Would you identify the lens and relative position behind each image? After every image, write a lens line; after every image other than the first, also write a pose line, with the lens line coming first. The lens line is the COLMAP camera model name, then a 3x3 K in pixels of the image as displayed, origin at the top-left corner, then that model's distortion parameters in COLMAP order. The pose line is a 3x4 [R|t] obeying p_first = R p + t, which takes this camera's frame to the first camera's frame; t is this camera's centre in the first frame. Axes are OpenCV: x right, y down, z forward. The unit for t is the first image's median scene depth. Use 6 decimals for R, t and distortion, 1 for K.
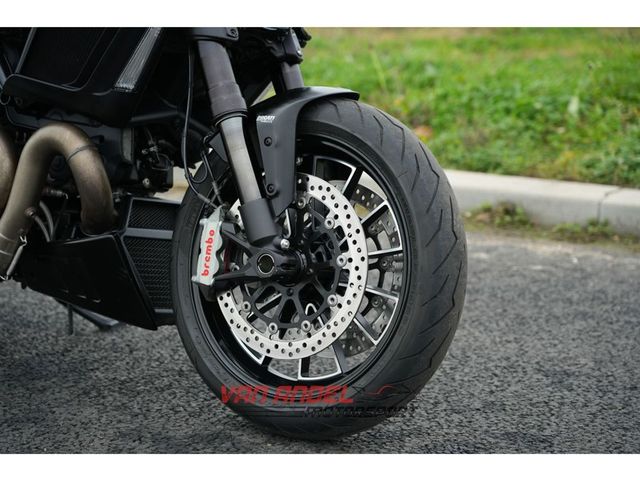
lens RADIAL K [[1535.9, 0, 320.0], [0, 1535.9, 240.0], [0, 0, 1]] dist [-0.017278, 0.334593]
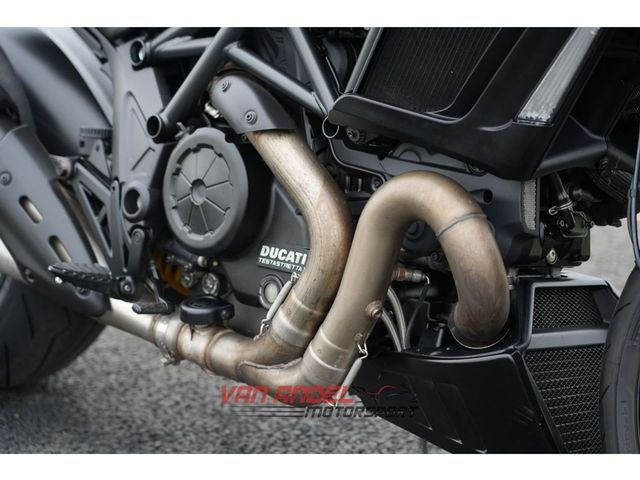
lens RADIAL K [[1535.9, 0, 320.0], [0, 1535.9, 240.0], [0, 0, 1]] dist [-0.017278, 0.334593]
pose [[0.986623, -0.004615, -0.162951, -0.112452], [0.012316, 0.998852, 0.046283, -0.080579], [0.162550, -0.047671, 0.985548, 0.388805]]
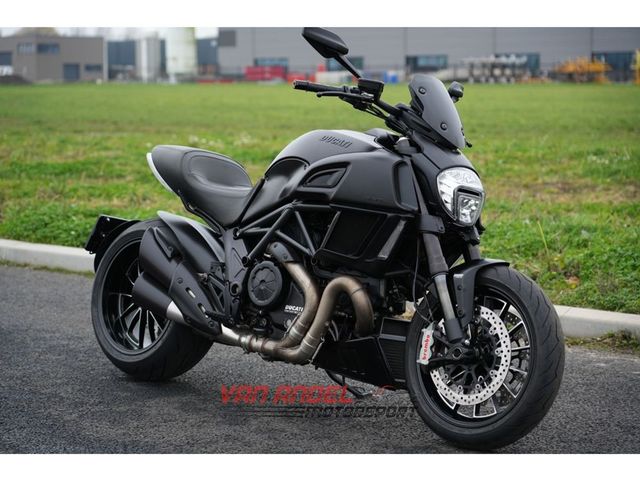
lens RADIAL K [[1535.9, 0, 320.0], [0, 1535.9, 240.0], [0, 0, 1]] dist [-0.017278, 0.334593]
pose [[0.991705, 0.015353, -0.127613, 0.034321], [-0.026854, 0.995678, -0.088901, 0.046928], [0.125697, 0.091591, 0.987832, -0.843342]]
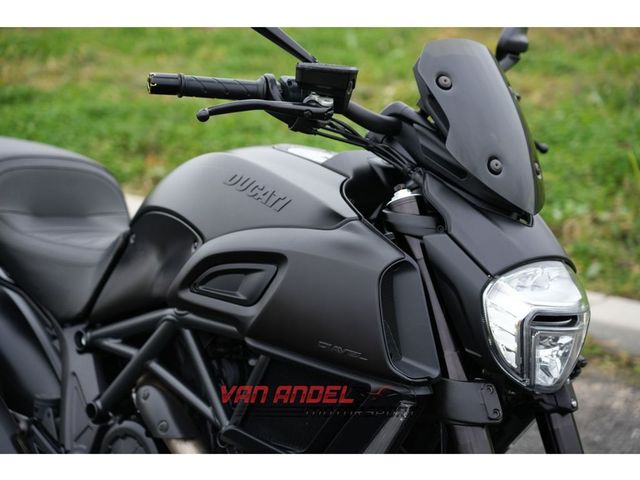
lens RADIAL K [[1535.9, 0, 320.0], [0, 1535.9, 240.0], [0, 0, 1]] dist [-0.017278, 0.334593]
pose [[0.990051, 0.002555, -0.140684, -0.033707], [0.004309, 0.998815, 0.048469, -0.261772], [0.140642, -0.048593, 0.988867, 0.179250]]
